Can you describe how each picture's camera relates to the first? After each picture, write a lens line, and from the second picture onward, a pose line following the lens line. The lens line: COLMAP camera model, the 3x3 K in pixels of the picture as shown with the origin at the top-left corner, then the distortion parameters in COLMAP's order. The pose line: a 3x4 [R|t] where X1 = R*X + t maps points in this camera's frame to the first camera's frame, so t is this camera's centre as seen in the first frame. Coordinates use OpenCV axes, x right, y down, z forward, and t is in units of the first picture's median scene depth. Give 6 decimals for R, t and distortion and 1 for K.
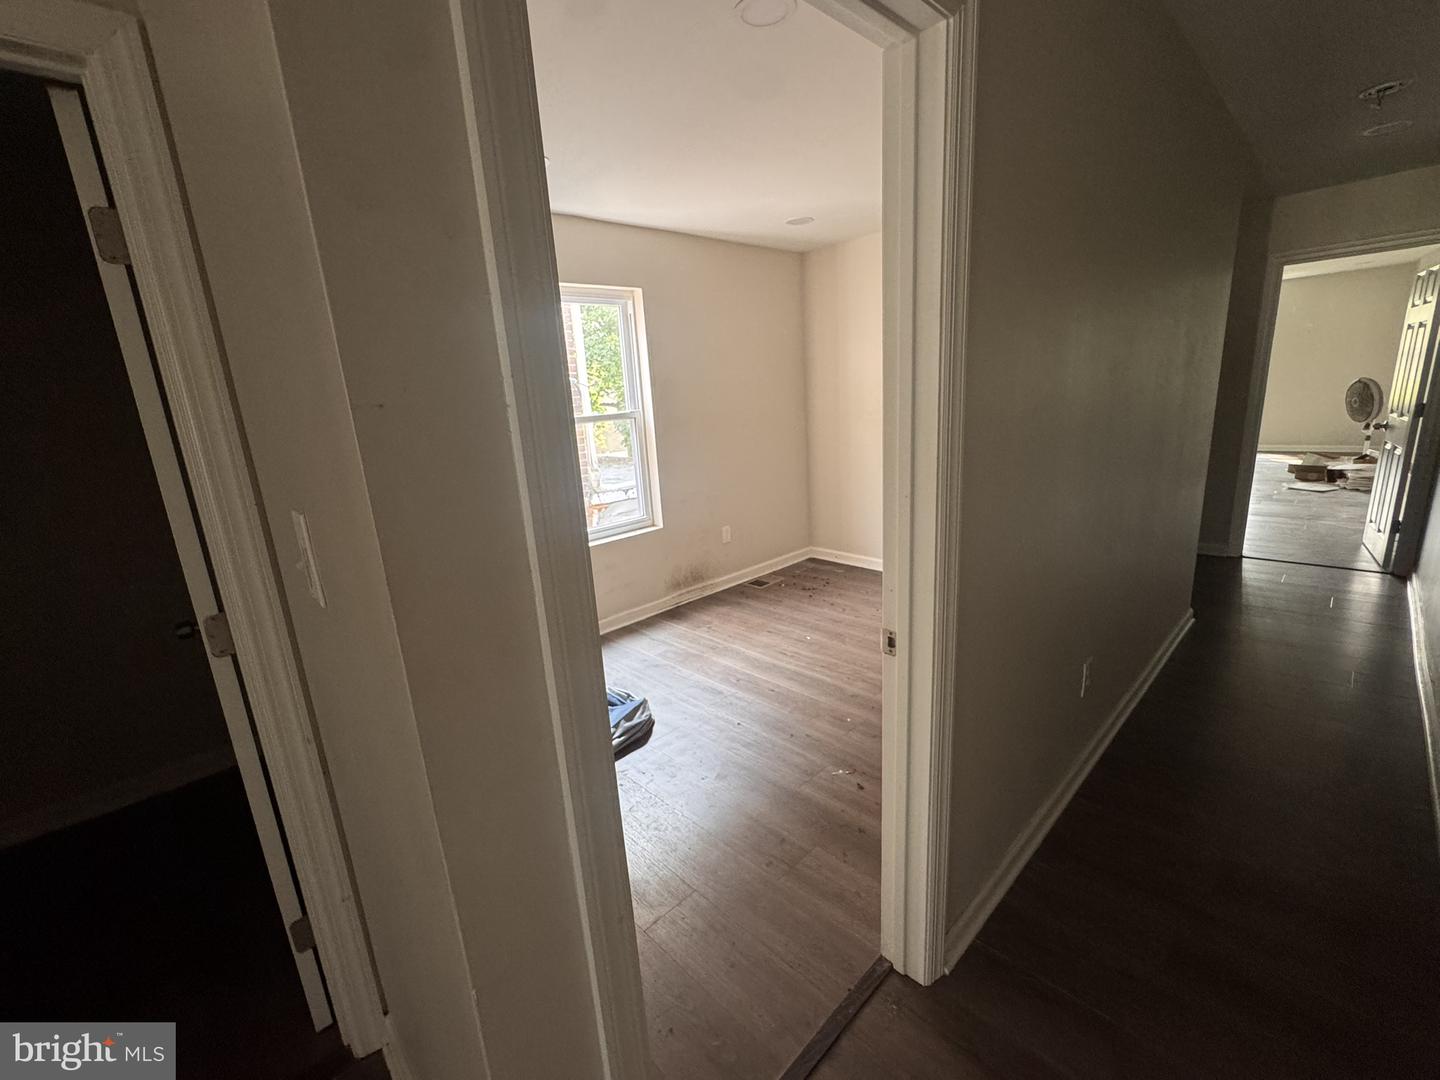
lens RADIAL K [[610.6, 0, 718.2], [0, 610.6, 542.5], [0, 0, 1]] dist [-0.003886, -0.000039]
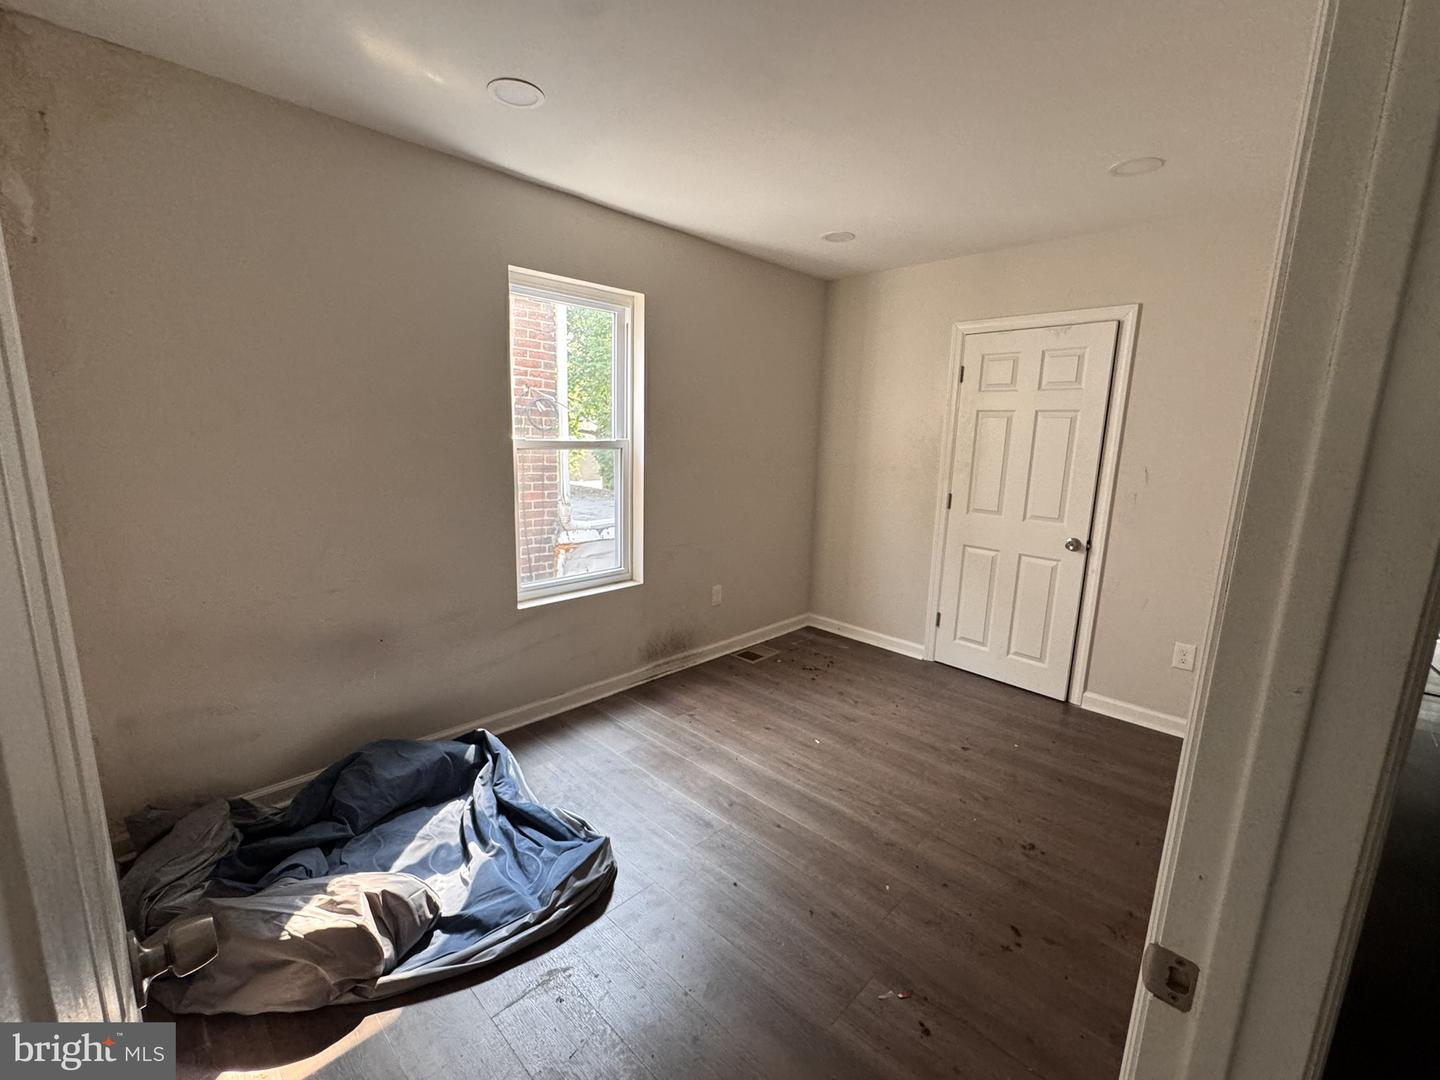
lens RADIAL K [[610.6, 0, 718.2], [0, 610.6, 542.5], [0, 0, 1]] dist [-0.003886, -0.000039]
pose [[0.995242, 0.083098, 0.050865, -0.036973], [-0.079817, 0.994788, -0.063446, -0.035675], [-0.055872, 0.059085, 0.996688, 0.176884]]
